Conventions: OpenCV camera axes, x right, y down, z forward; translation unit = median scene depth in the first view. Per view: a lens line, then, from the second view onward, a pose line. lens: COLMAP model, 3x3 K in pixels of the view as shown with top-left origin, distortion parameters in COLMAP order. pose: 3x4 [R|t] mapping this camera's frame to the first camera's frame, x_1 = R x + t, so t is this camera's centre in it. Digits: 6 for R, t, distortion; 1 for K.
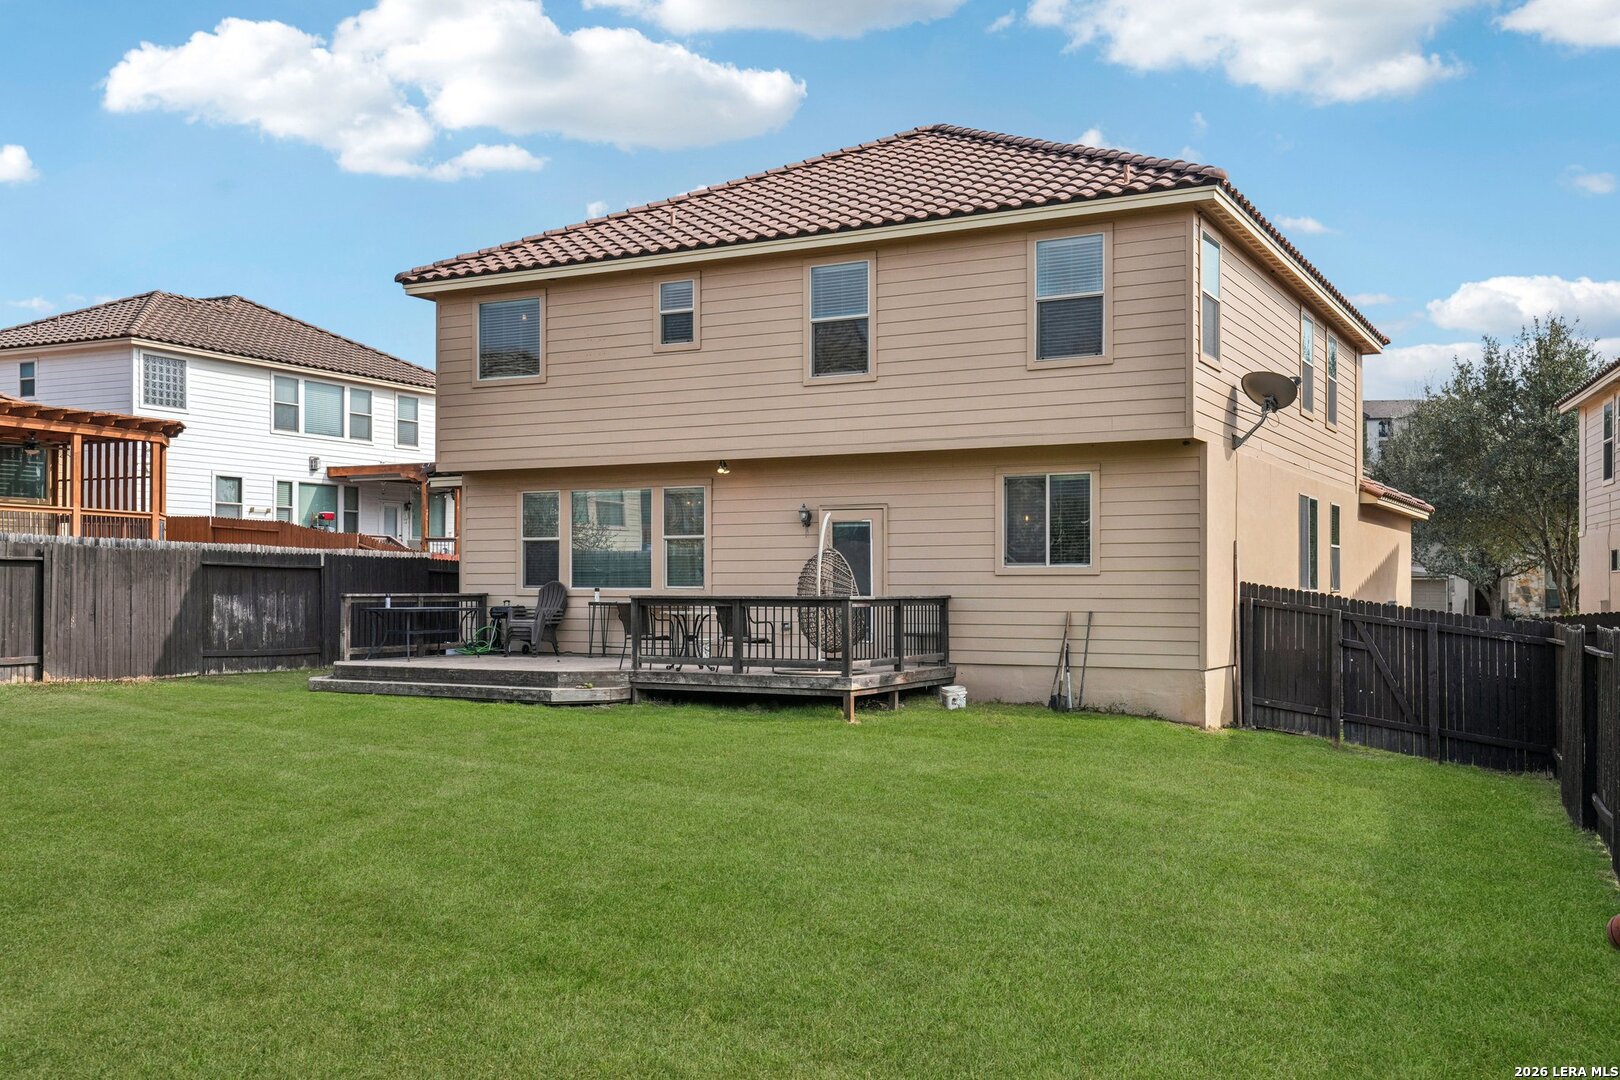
lens RADIAL K [[1512.3, 0, 810.0], [0, 1512.3, 540.0], [0, 0, 1]] dist [0.033581, 0.002338]
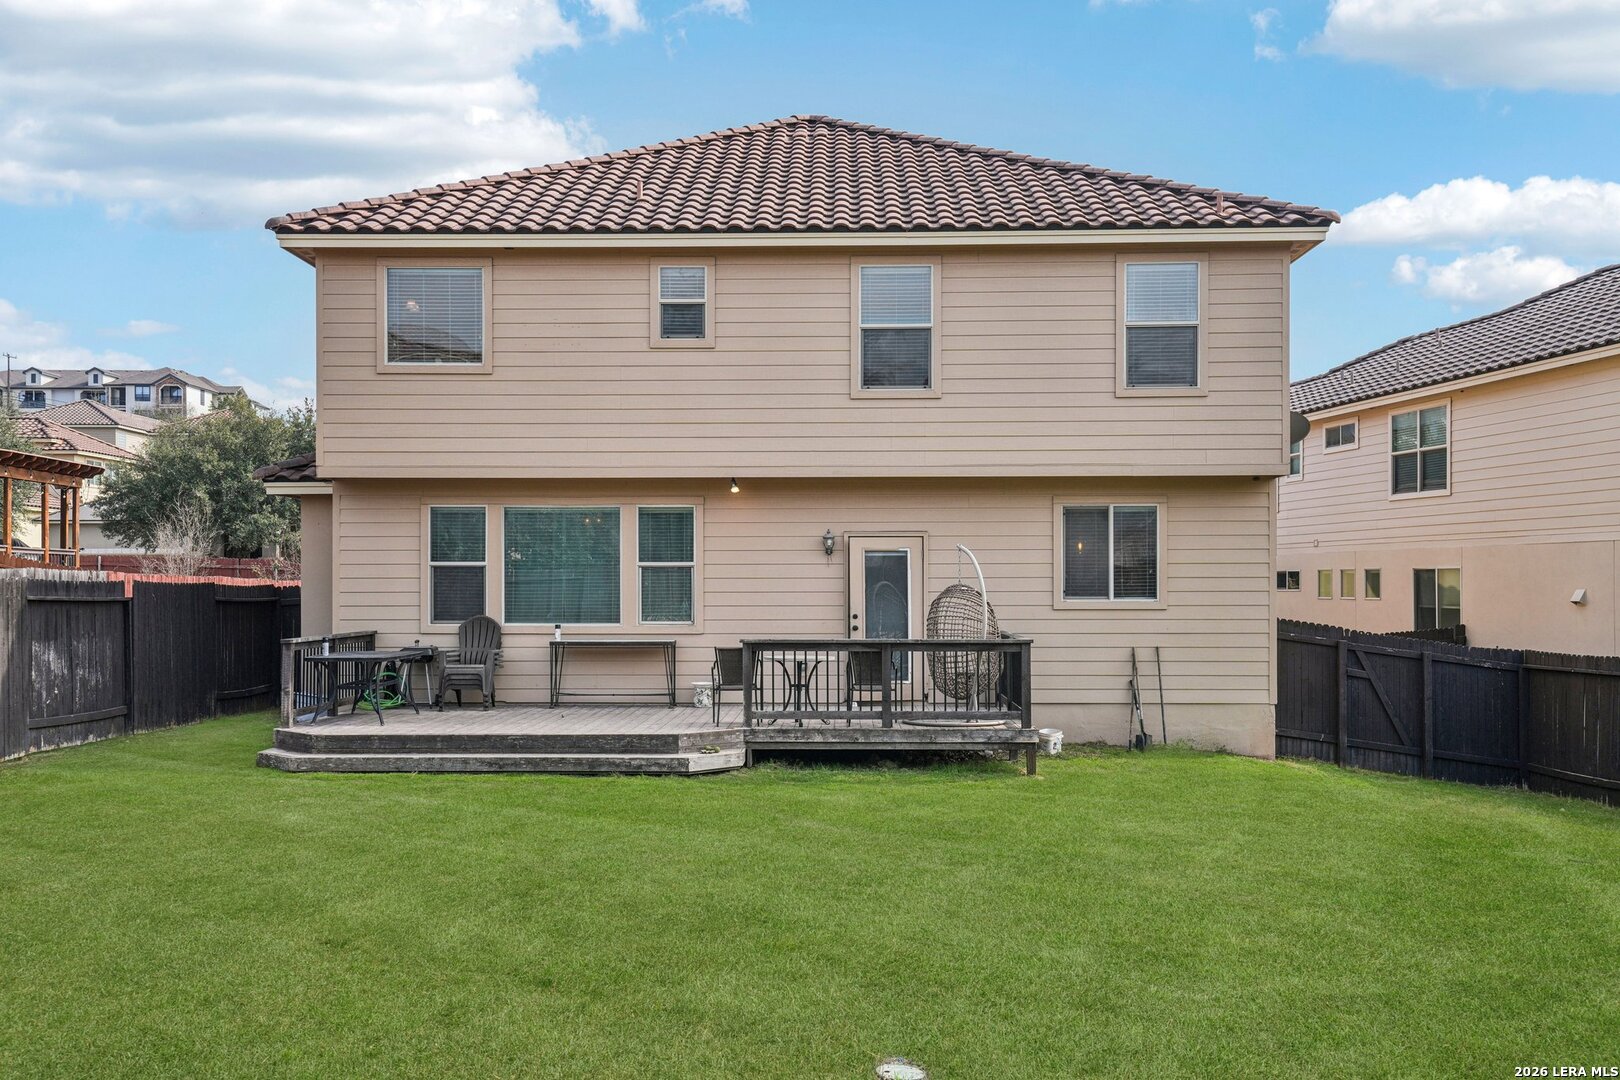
lens RADIAL K [[1539.7, 0, 810.0], [0, 1539.7, 540.0], [0, 0, 1]] dist [0.050485, 0.001376]
pose [[0.892220, 0.010829, 0.451472, -0.447181], [-0.012082, 0.999927, -0.000108, -0.018182], [-0.451440, -0.005358, 0.892285, 0.202188]]
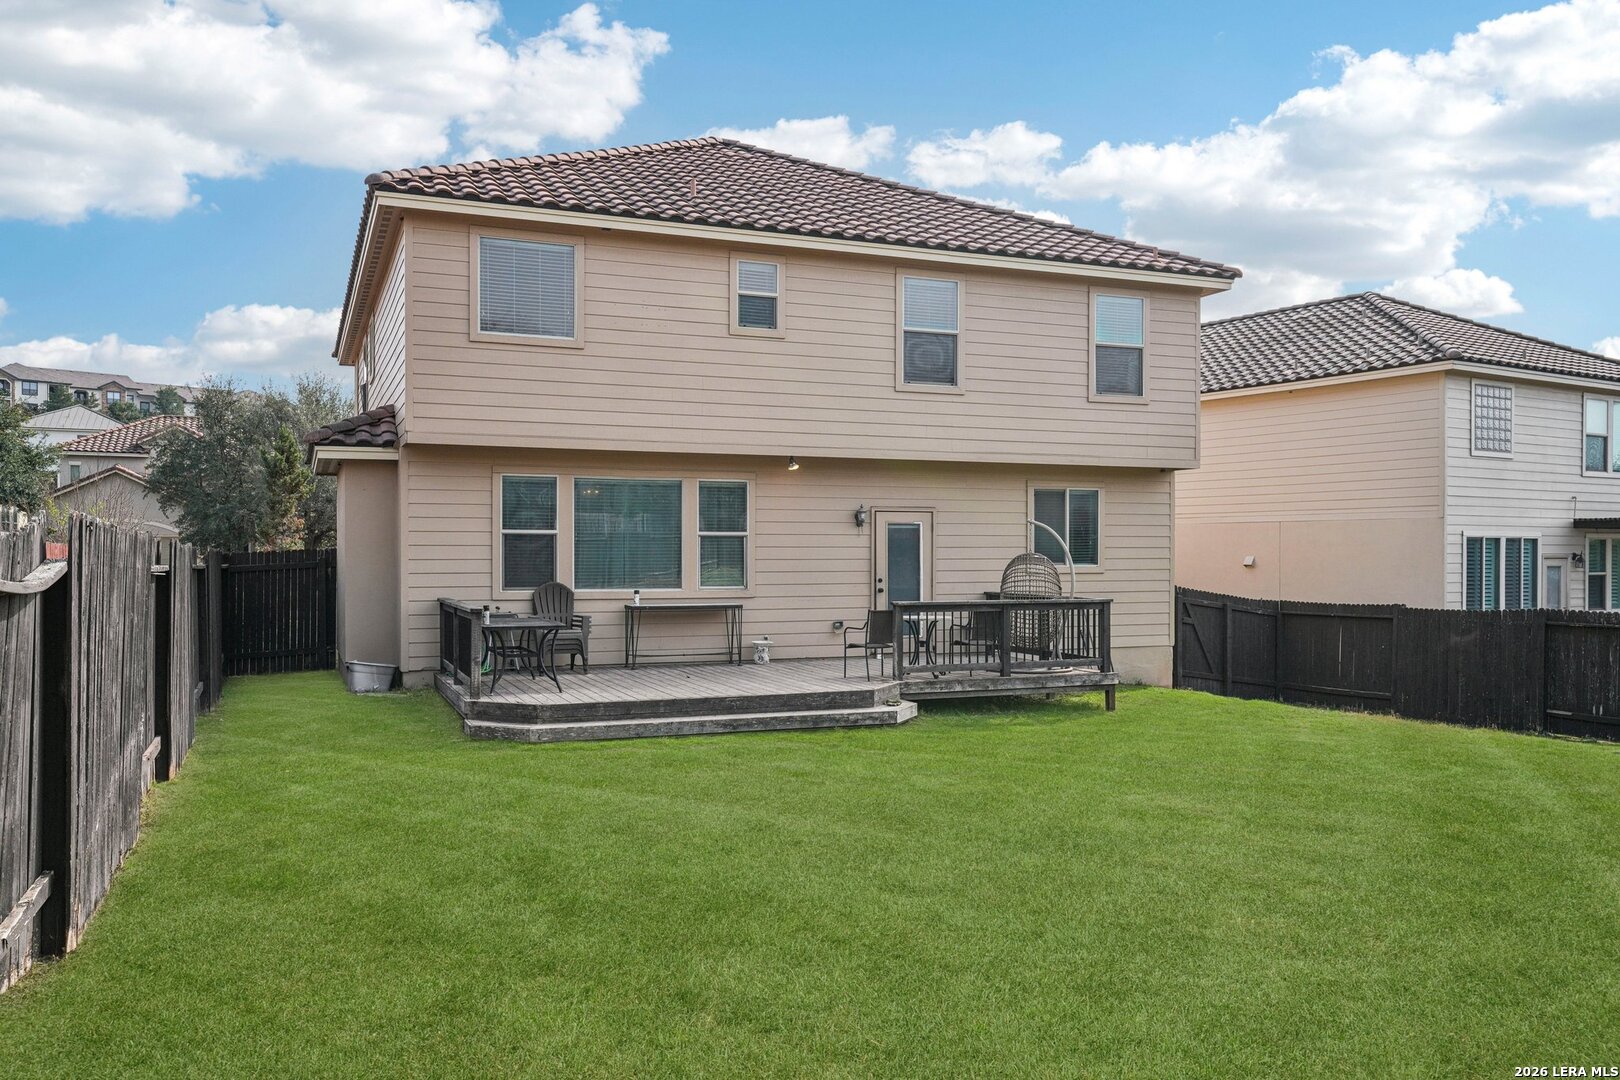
lens RADIAL K [[1253.5, 0, 815.5], [0, 1253.5, 523.8], [0, 0, 1]] dist [0.005442, 0.002134]
pose [[0.635990, 0.015857, 0.771534, -0.712020], [-0.025152, 0.999684, 0.000187, -0.010603], [-0.771287, -0.019525, 0.636188, 0.510538]]
